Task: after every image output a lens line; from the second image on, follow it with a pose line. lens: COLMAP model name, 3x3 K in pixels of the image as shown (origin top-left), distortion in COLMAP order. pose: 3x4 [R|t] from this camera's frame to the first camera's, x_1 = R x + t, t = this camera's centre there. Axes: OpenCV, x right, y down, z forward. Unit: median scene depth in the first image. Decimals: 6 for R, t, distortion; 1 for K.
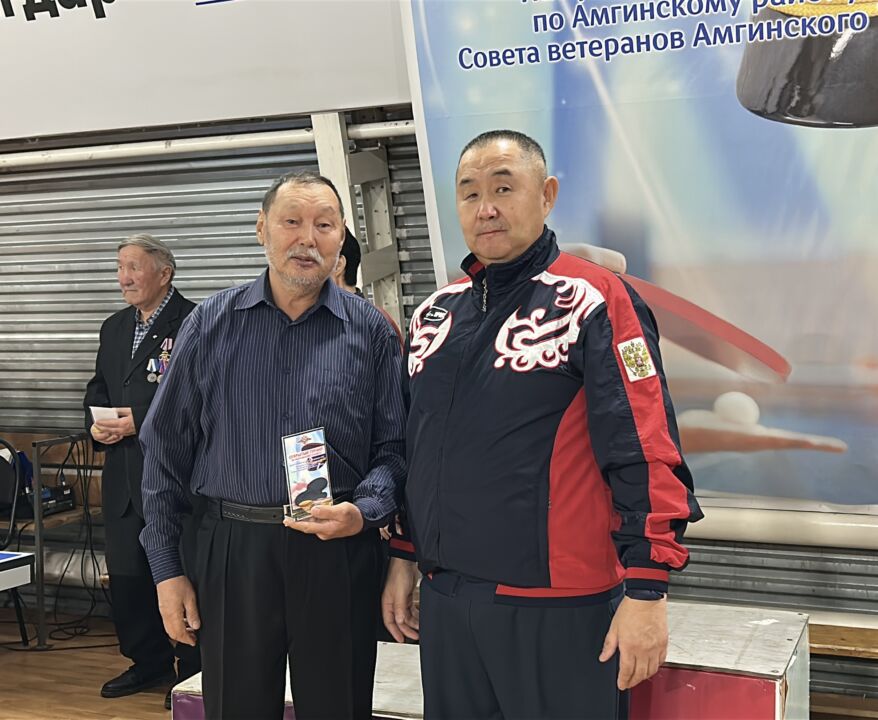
lens RADIAL K [[1194.8, 0, 414.5], [0, 1194.8, 359.5], [0, 0, 1]] dist [0.152073, -0.407602]
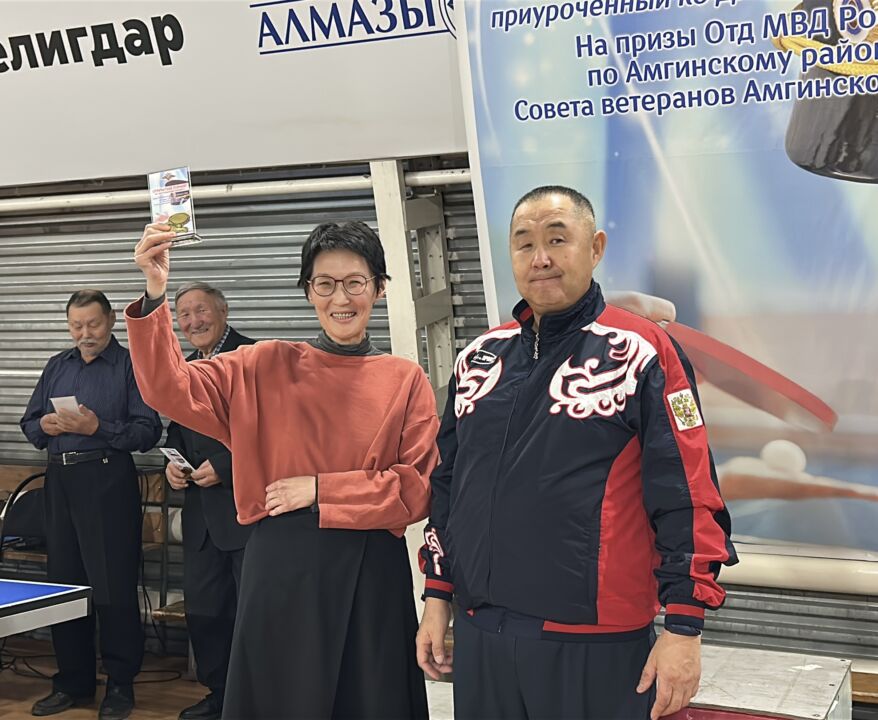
lens RADIAL K [[1186.7, 0, 457.1], [0, 1186.7, 361.0], [0, 0, 1]] dist [0.165941, -0.479623]
pose [[0.999831, 0.017187, -0.006526, -0.002255], [-0.017396, 0.999288, -0.033475, -0.001199], [0.005946, 0.033583, 0.999418, -0.012336]]
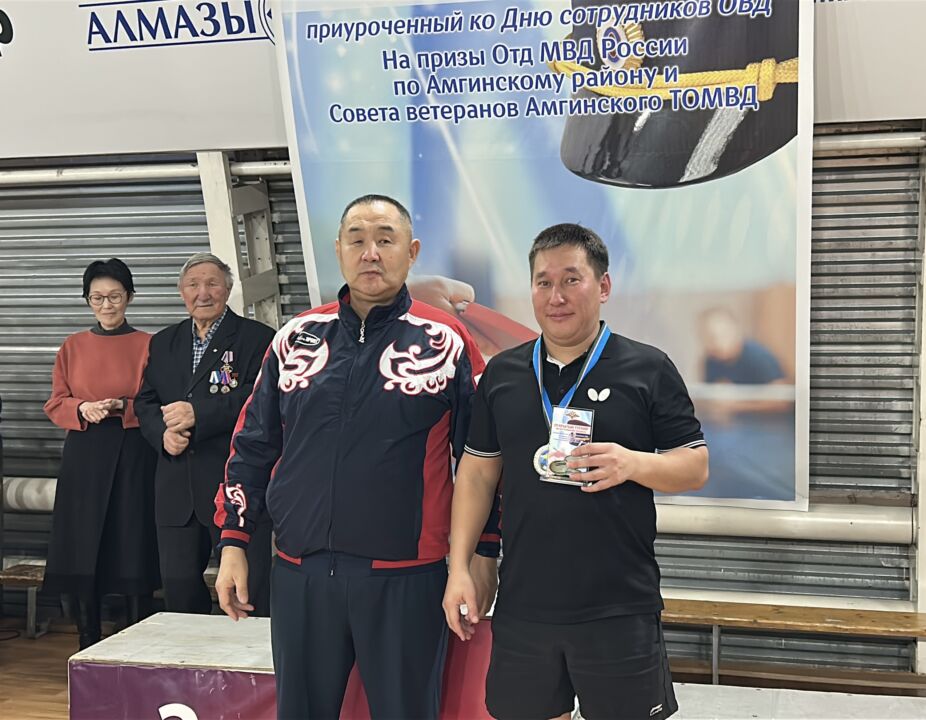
lens RADIAL K [[1200.4, 0, 500.5], [0, 1200.4, 360.2], [0, 0, 1]] dist [0.141871, -0.410413]
pose [[0.987124, 0.005140, 0.159873, 0.014789], [-0.004516, 0.999981, -0.004265, -0.010639], [-0.159892, 0.003489, 0.987128, -0.170046]]
